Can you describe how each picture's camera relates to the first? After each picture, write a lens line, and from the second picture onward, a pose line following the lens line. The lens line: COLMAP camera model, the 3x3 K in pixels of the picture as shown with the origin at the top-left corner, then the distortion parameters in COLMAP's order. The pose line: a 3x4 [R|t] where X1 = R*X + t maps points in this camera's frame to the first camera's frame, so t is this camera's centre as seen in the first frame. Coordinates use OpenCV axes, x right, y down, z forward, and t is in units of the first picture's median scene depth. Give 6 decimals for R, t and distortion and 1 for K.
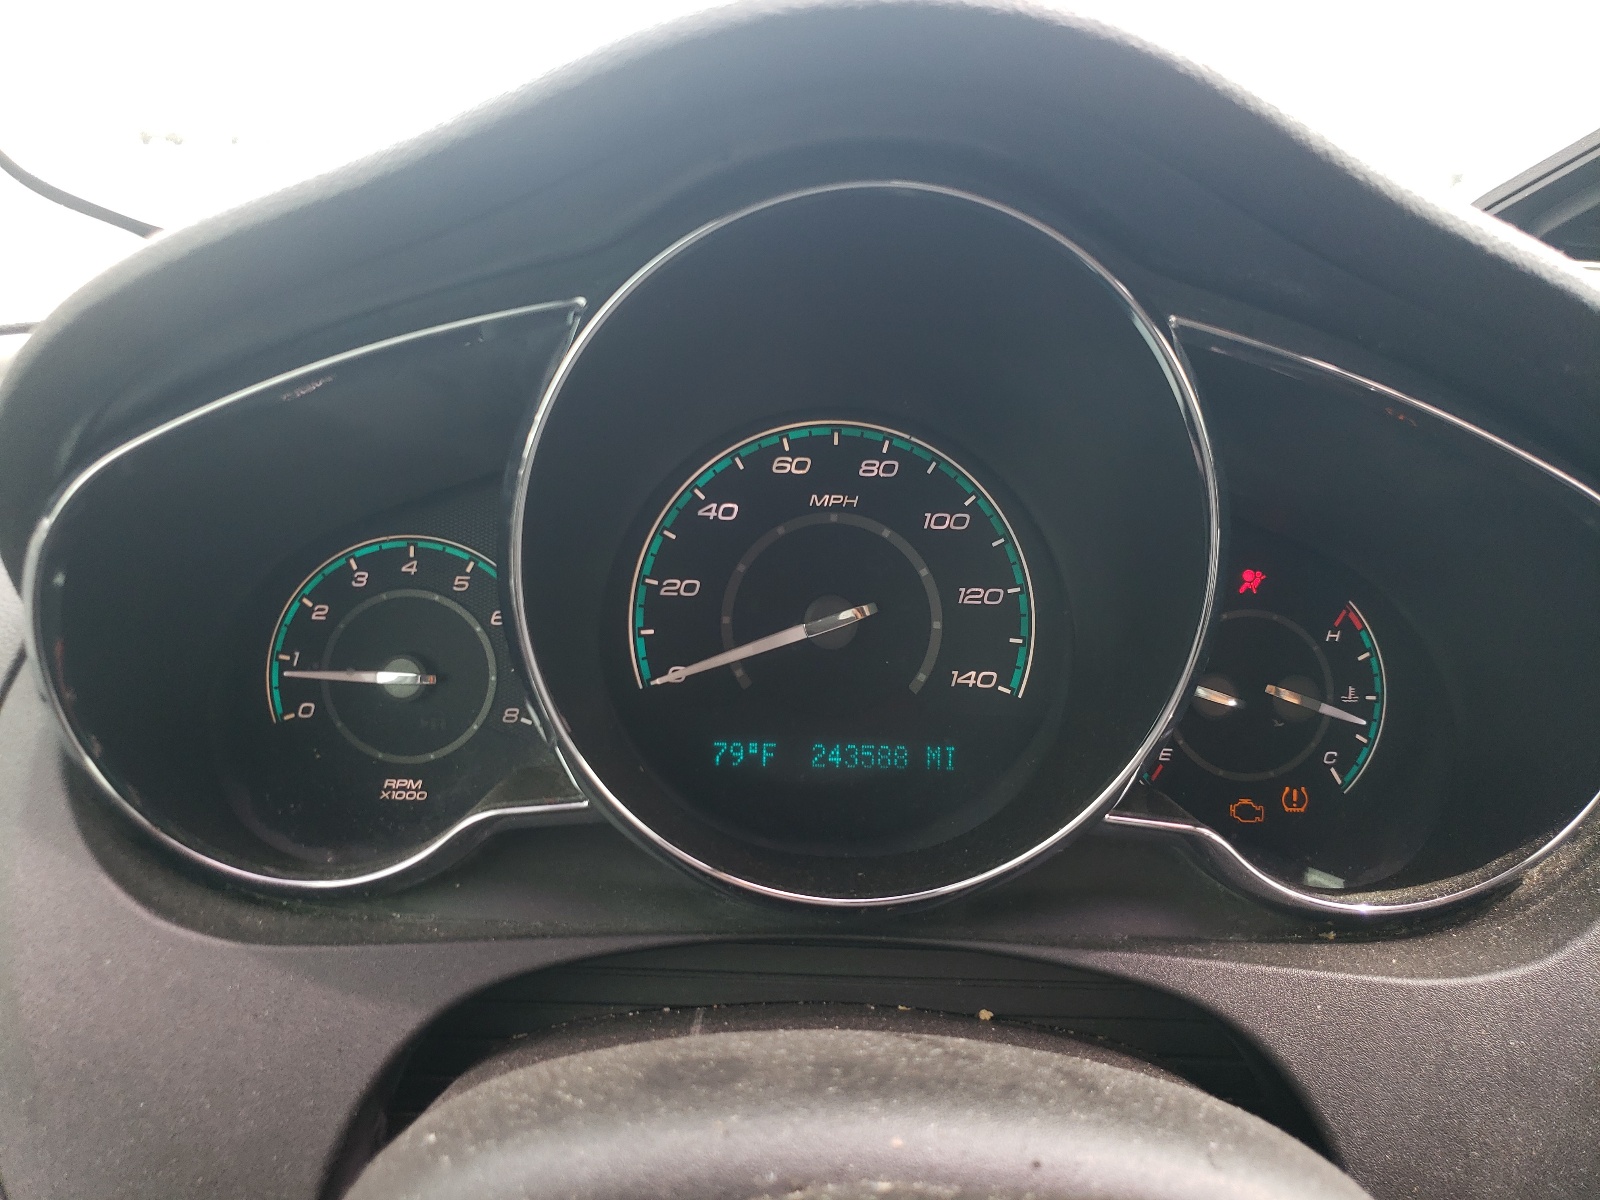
lens RADIAL K [[1228.7, 0, 798.0], [0, 1228.7, 599.8], [0, 0, 1]] dist [-0.036292, -0.002335]
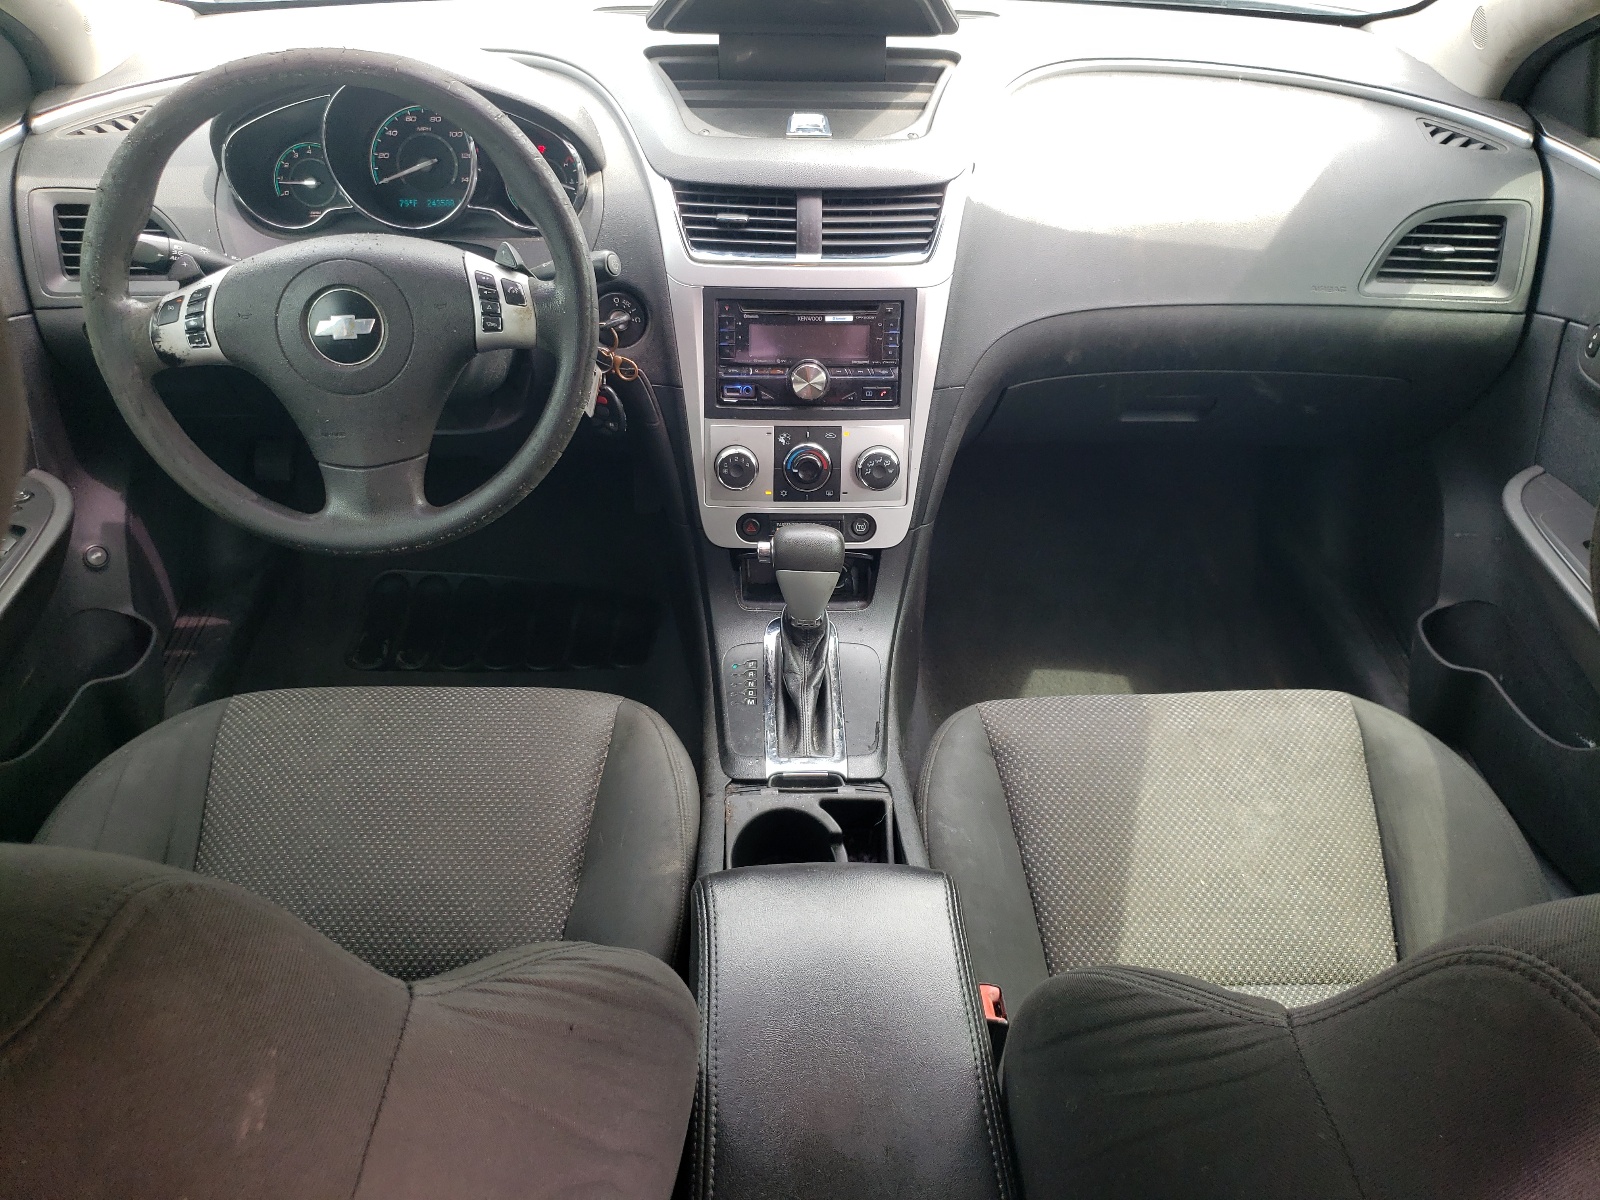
lens RADIAL K [[1228.7, 0, 801.9], [0, 1228.7, 596.8], [0, 0, 1]] dist [-0.036292, -0.002335]
pose [[0.999843, -0.017694, 0.000769, 1.122982], [0.016440, 0.943400, 0.331248, 0.049857], [-0.006587, -0.331184, 0.943543, -2.860319]]
